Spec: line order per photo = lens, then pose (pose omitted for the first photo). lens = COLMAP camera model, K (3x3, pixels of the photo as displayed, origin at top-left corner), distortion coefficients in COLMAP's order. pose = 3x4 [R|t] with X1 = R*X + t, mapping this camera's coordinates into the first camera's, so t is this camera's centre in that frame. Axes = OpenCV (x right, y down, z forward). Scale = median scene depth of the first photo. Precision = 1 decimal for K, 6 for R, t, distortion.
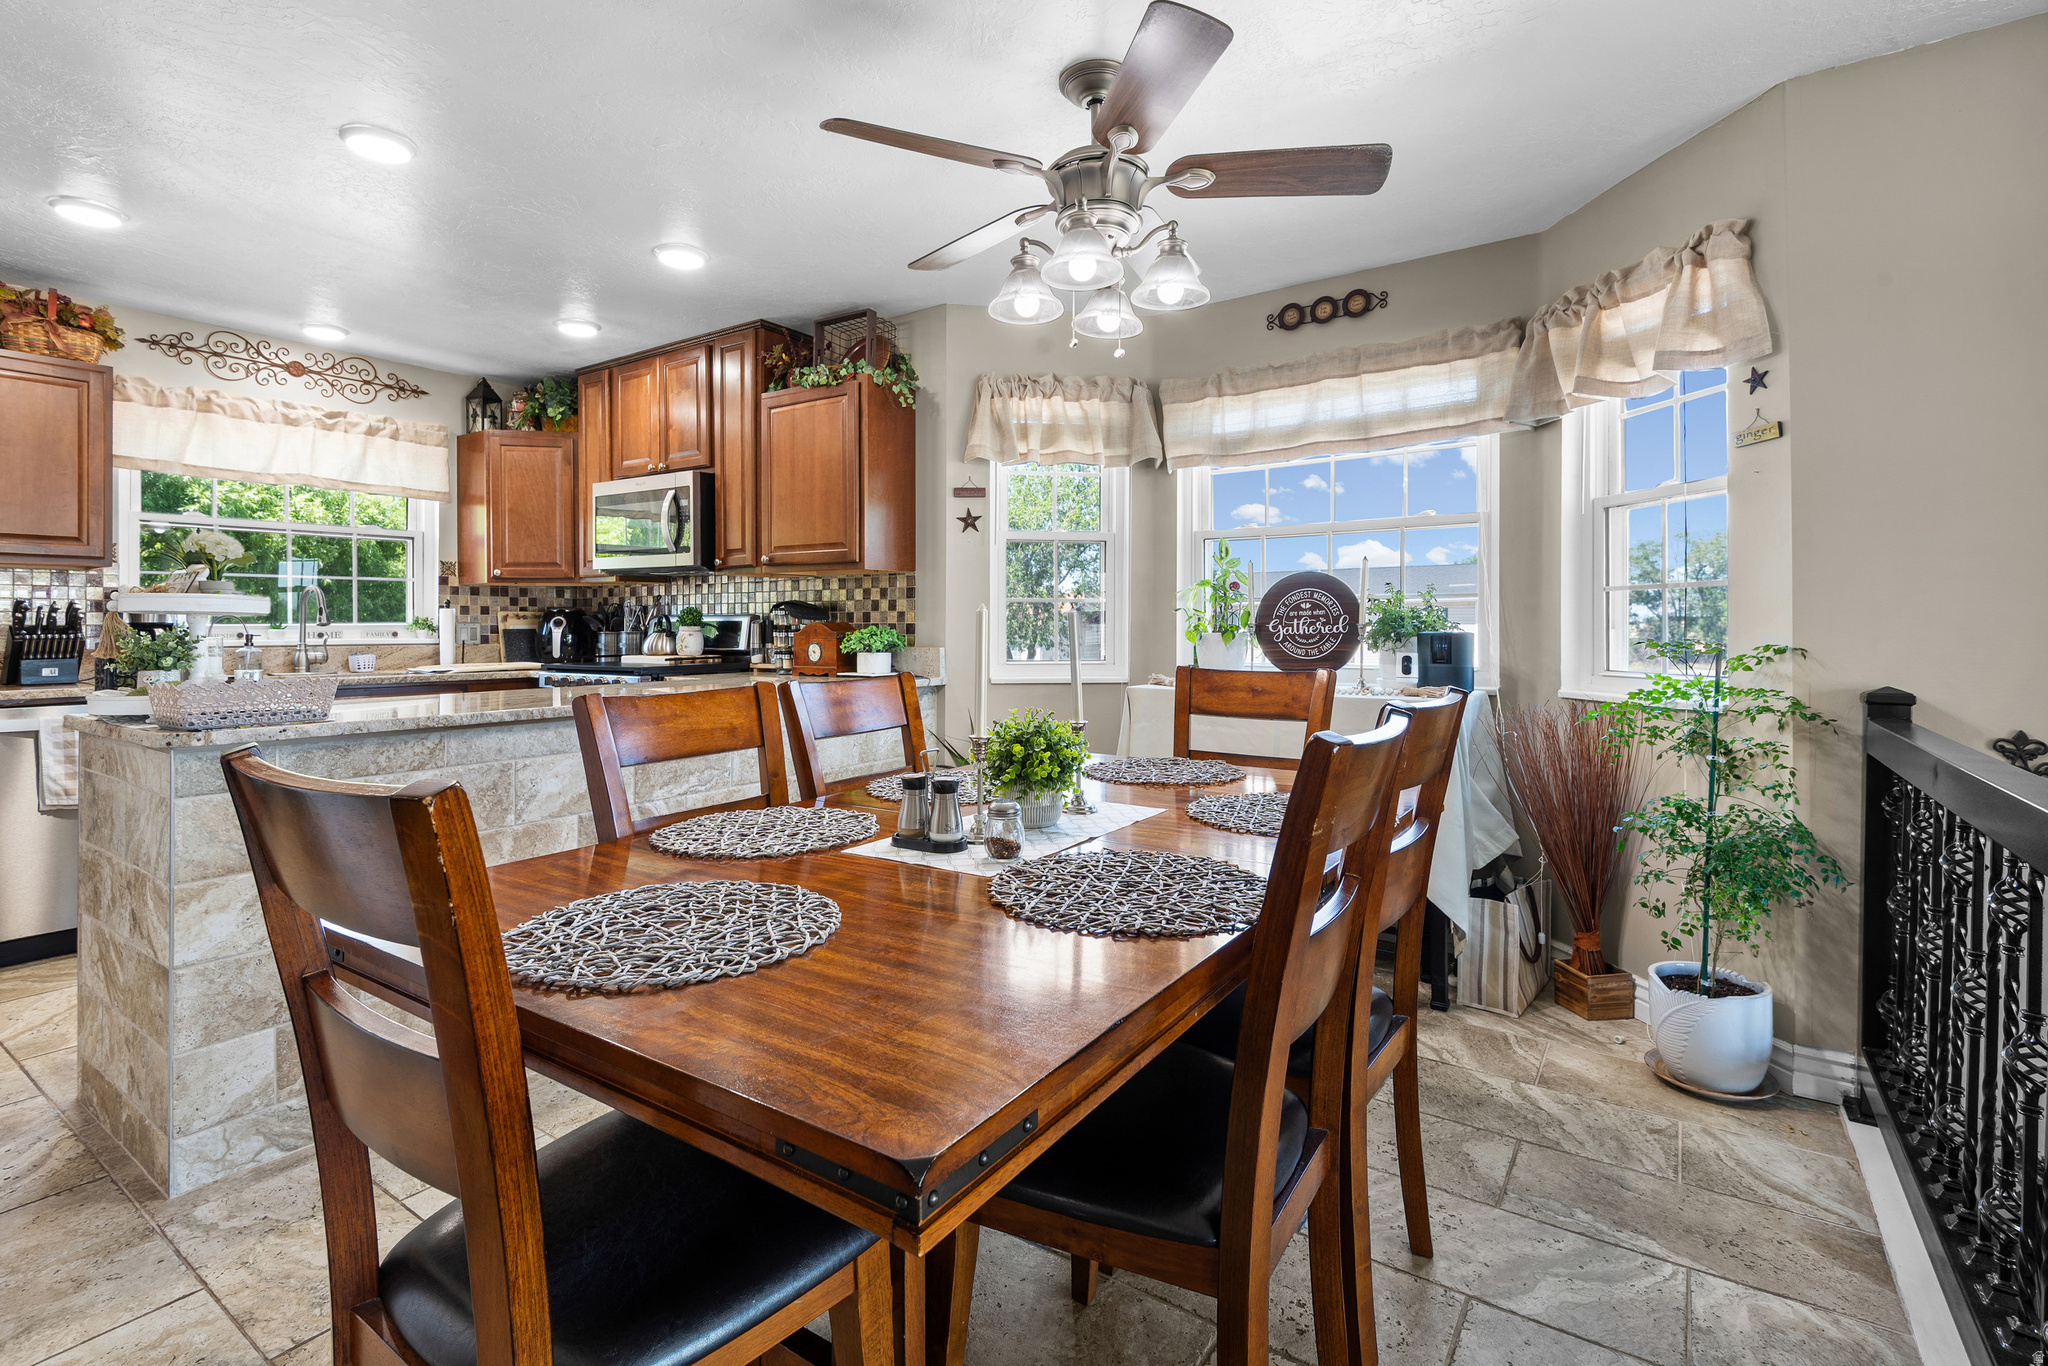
lens RADIAL K [[948.9, 0, 1021.6], [0, 948.9, 623.0], [0, 0, 1]] dist [0.039207, -0.026375]
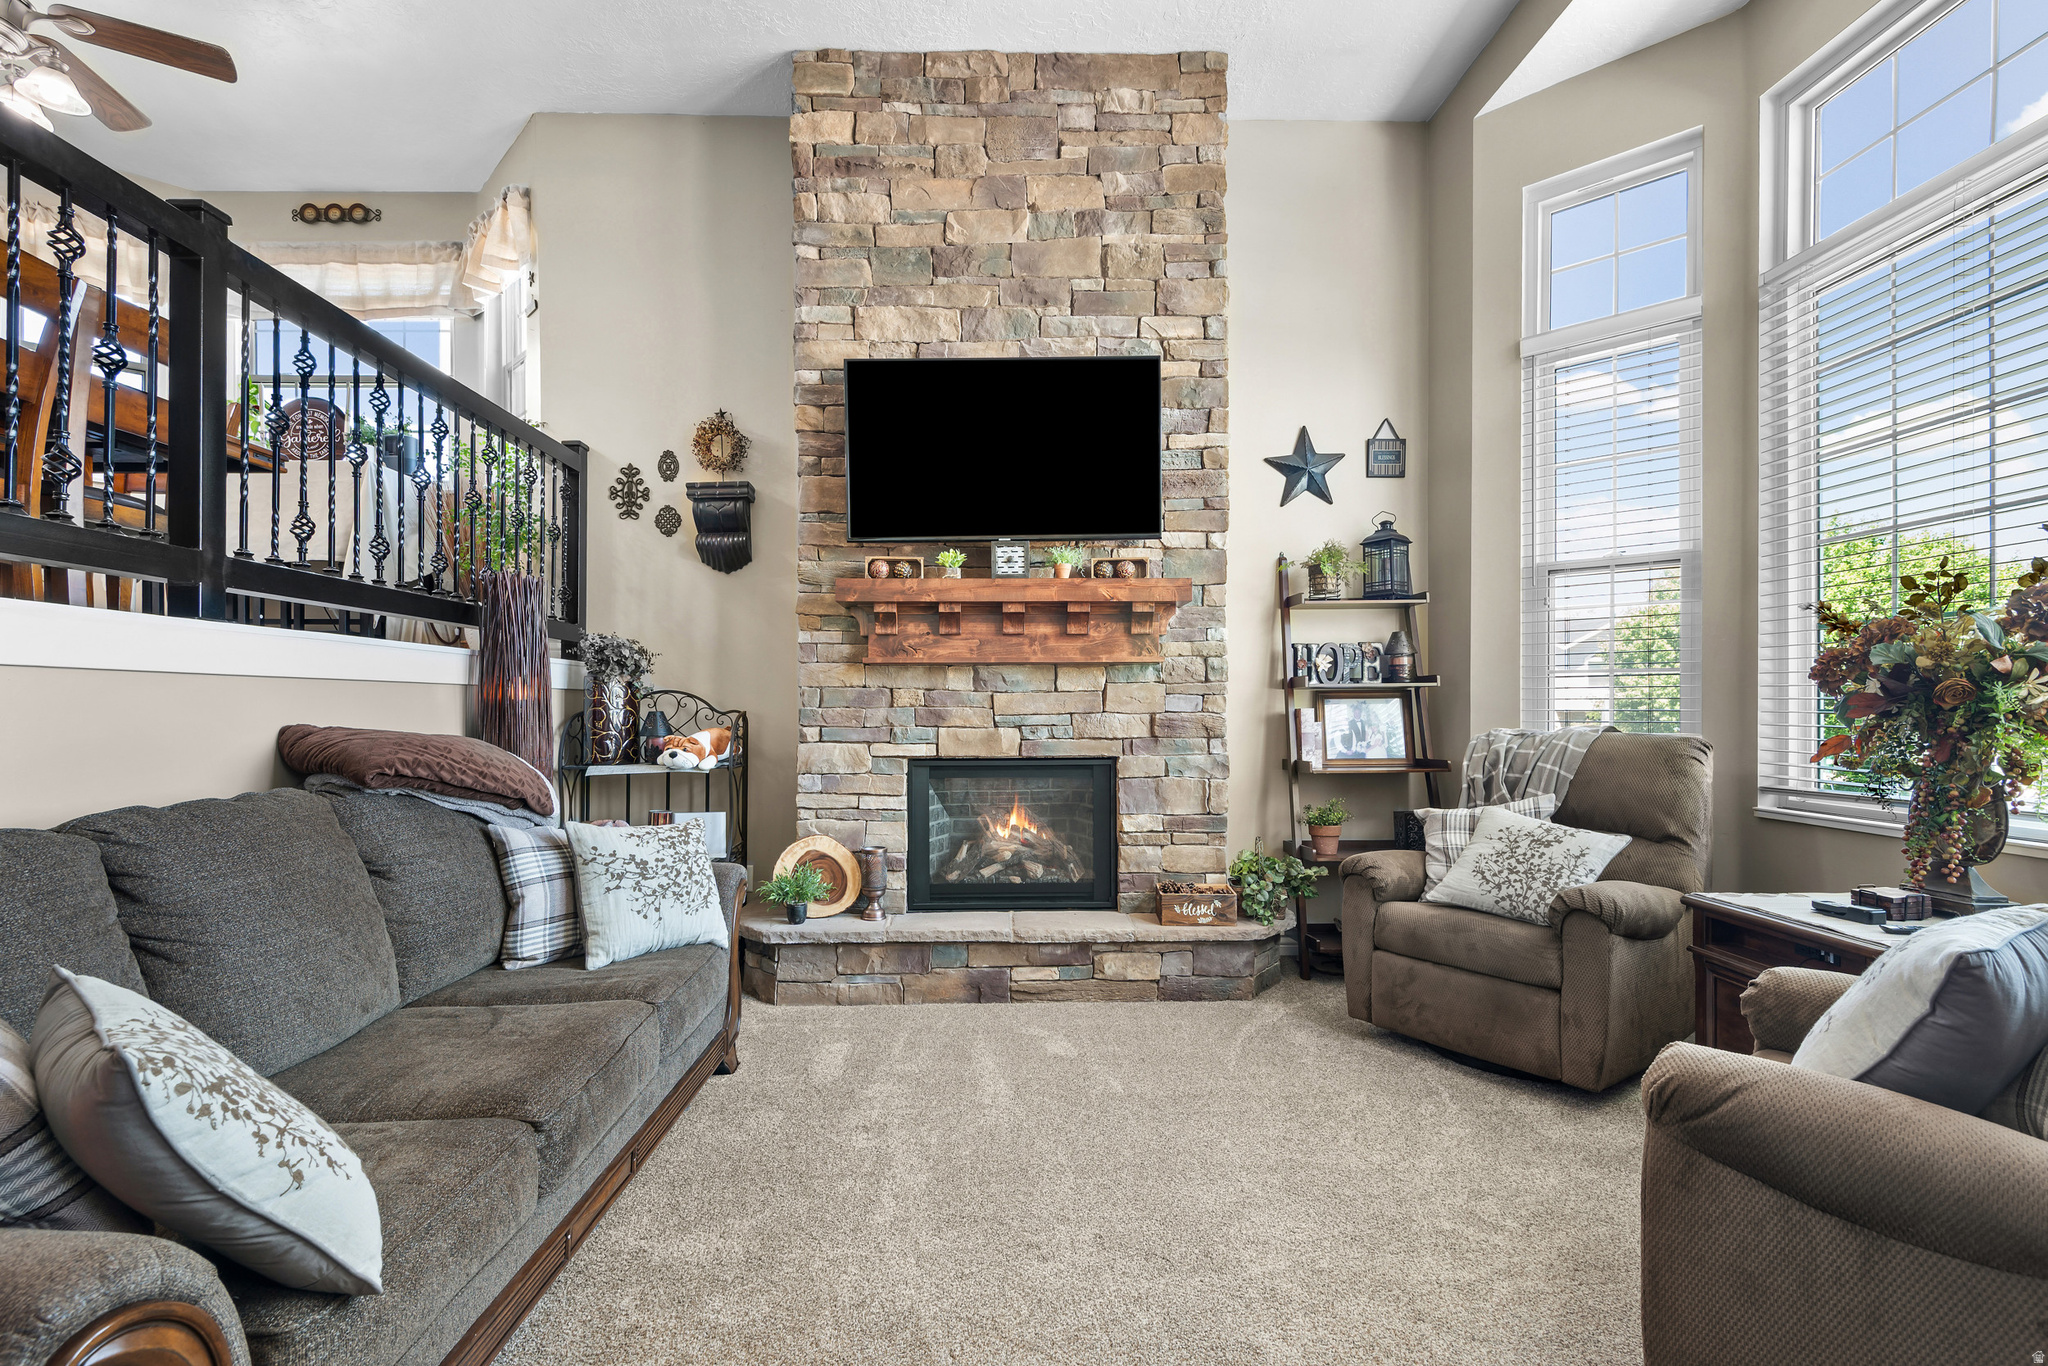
lens RADIAL K [[917.3, 0, 1014.1], [0, 917.3, 693.6], [0, 0, 1]] dist [0.032939, -0.021971]
pose [[0.802212, 0.001953, 0.597036, 0.281680], [0.000273, 0.999993, -0.003637, 0.331272], [-0.597039, 0.003080, 0.802206, -0.581904]]
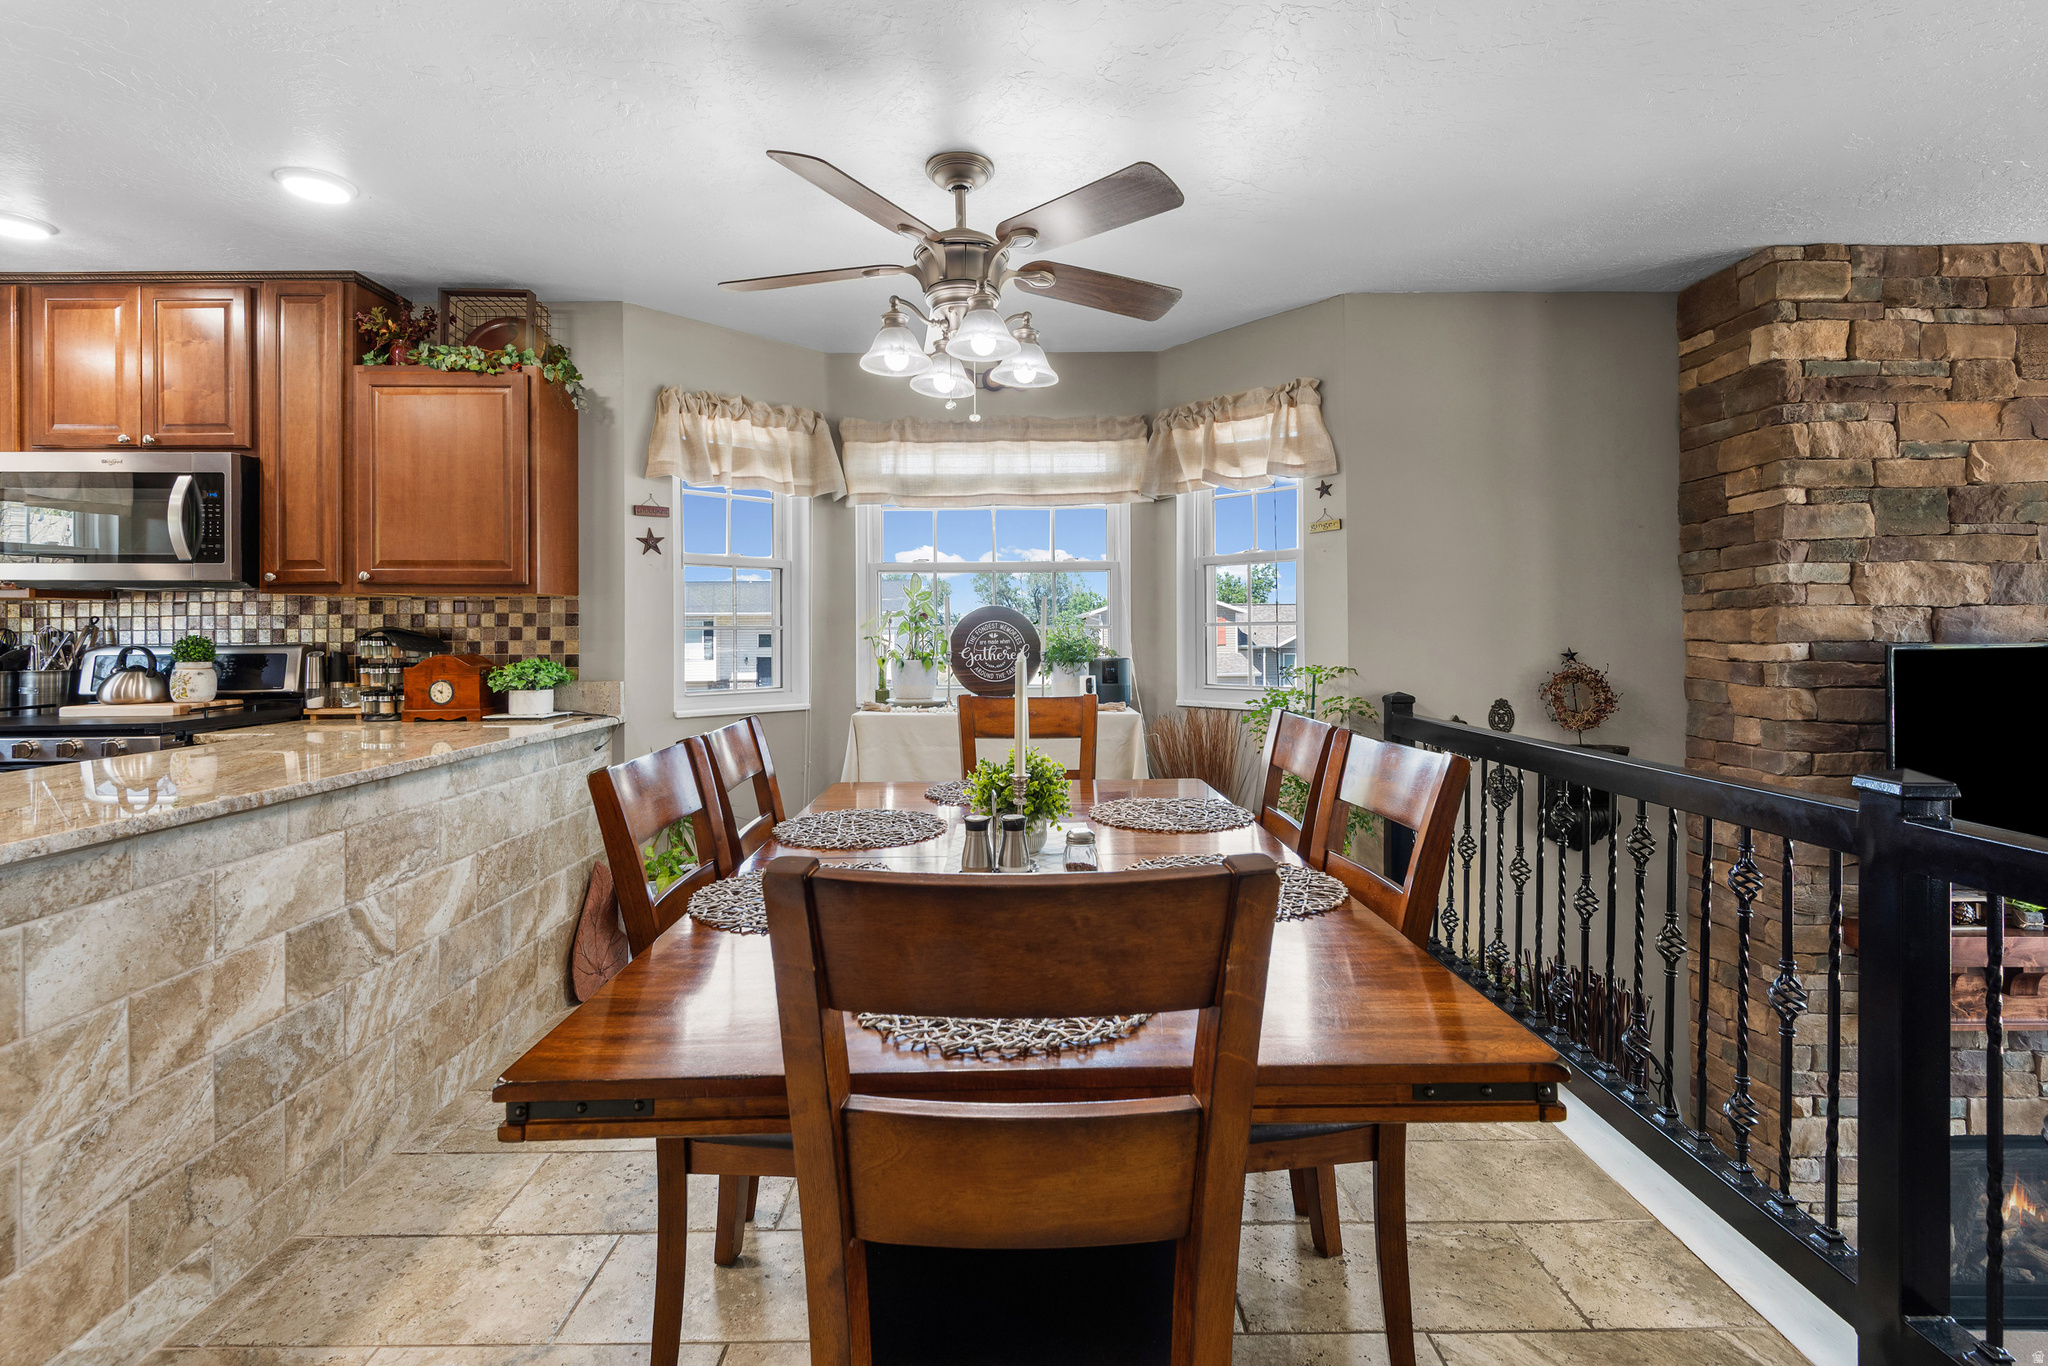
lens RADIAL K [[939.5, 0, 1030.0], [0, 939.5, 622.4], [0, 0, 1]] dist [0.020248, -0.012284]
pose [[0.813759, 0.002989, 0.581194, -0.287110], [0.003099, 0.999950, -0.009482, -0.020340], [-0.581194, 0.009517, 0.813710, 0.045698]]
